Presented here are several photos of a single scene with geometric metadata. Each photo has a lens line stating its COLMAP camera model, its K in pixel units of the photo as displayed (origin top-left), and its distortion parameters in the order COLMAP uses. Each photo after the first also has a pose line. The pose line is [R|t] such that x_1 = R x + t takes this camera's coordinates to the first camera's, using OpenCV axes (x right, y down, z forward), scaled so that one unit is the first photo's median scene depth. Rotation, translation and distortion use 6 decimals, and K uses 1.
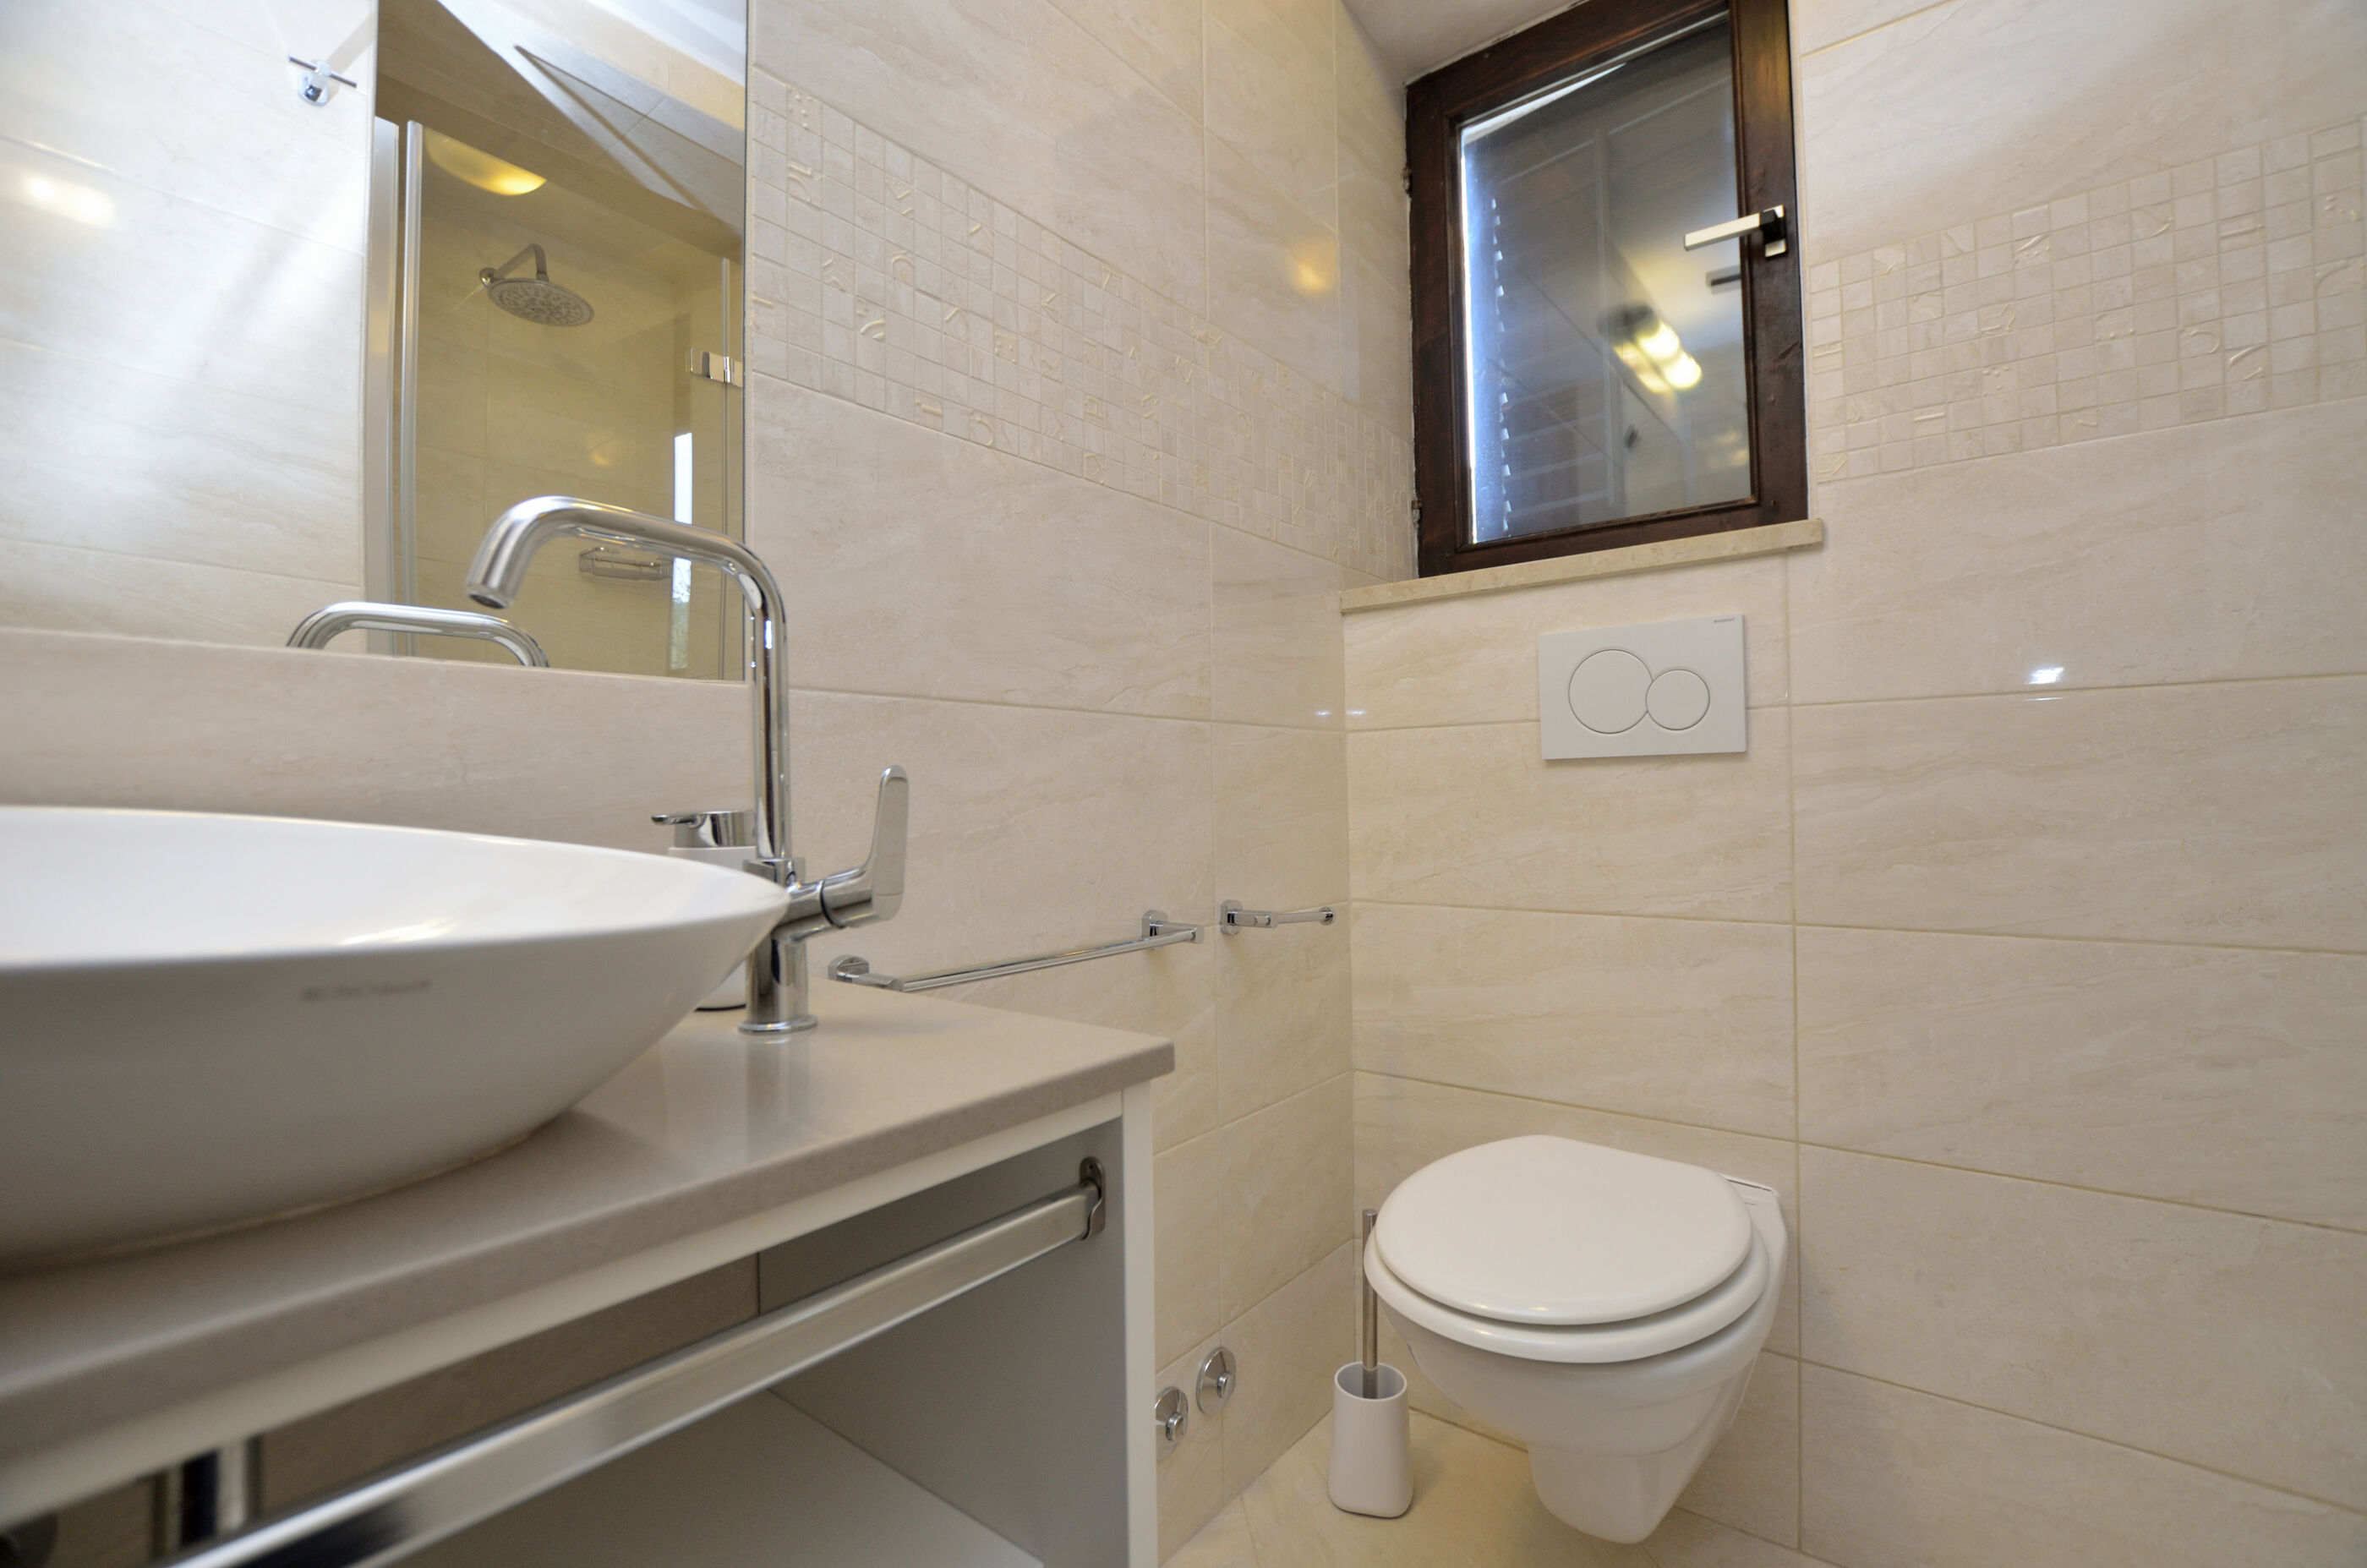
lens RADIAL K [[1083.8, 0, 1192.2], [0, 1083.8, 783.2], [0, 0, 1]] dist [-0.019634, 0.000217]
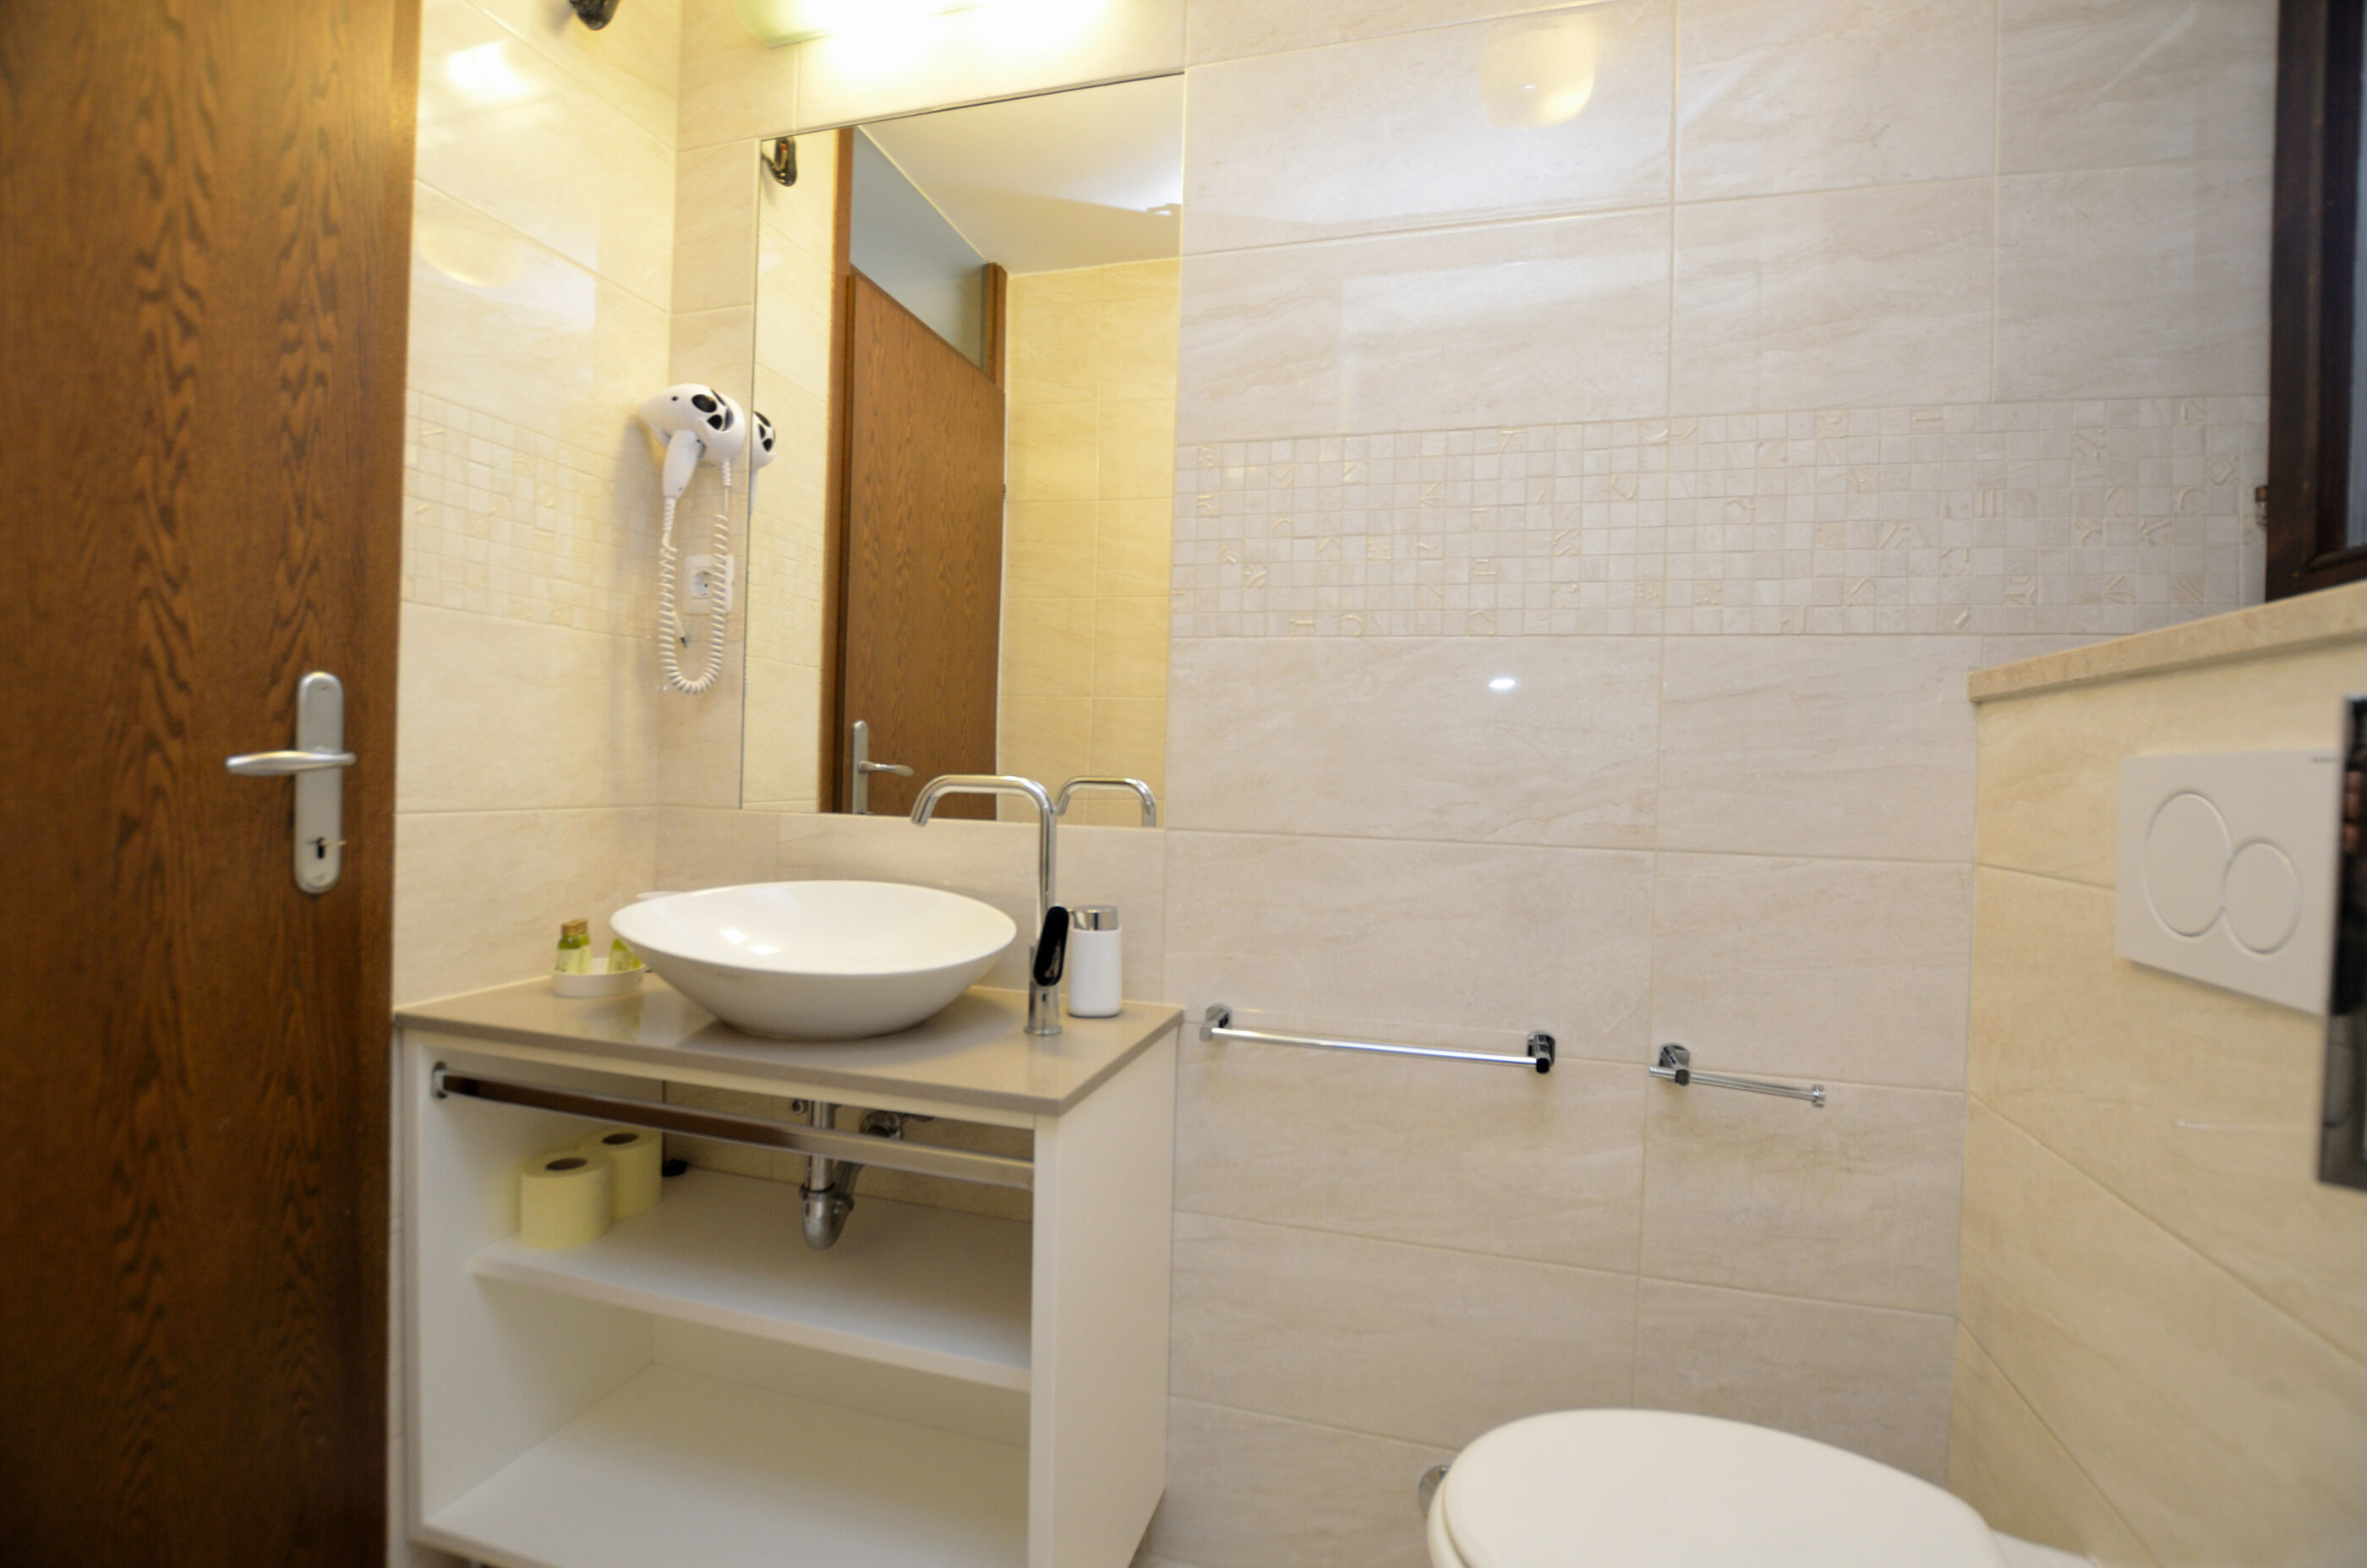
lens RADIAL K [[1025.1, 0, 1193.0], [0, 1025.1, 781.5], [0, 0, 1]] dist [-0.030254, 0.003190]
pose [[0.354806, 0.035642, -0.934260, 0.836045], [-0.012442, 0.999365, 0.033400, -0.169365], [0.934857, -0.000227, 0.355024, 0.371334]]
